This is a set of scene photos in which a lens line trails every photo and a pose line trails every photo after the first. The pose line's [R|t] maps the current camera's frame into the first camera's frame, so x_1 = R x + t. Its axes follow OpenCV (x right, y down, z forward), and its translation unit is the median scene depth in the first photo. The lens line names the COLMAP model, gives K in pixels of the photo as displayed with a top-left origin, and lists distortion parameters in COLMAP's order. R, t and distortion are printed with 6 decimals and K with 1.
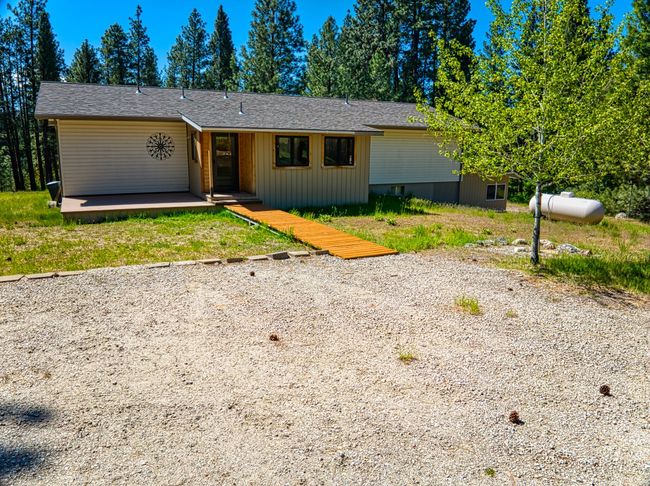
lens RADIAL K [[456.8, 0, 325.0], [0, 456.8, 243.0], [0, 0, 1]] dist [-0.007427, -0.002450]
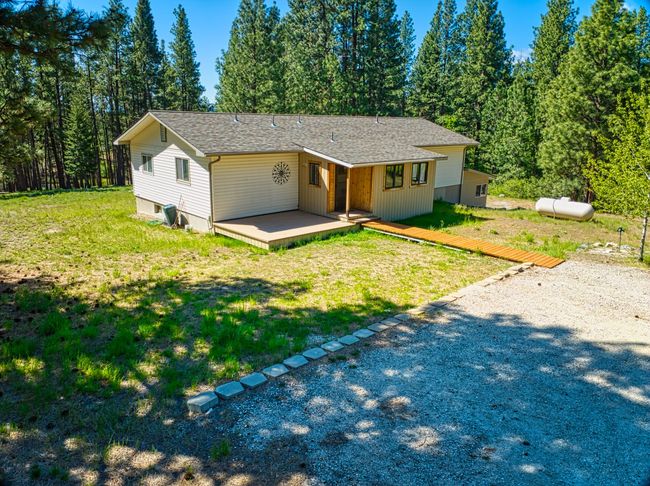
lens RADIAL K [[456.8, 0, 325.0], [0, 456.8, 243.0], [0, 0, 1]] dist [-0.007427, -0.002450]
pose [[0.972927, -0.058377, 0.223619, -0.542619], [0.048992, 0.997679, 0.047296, -0.083693], [-0.225861, -0.035060, 0.973528, -0.195444]]
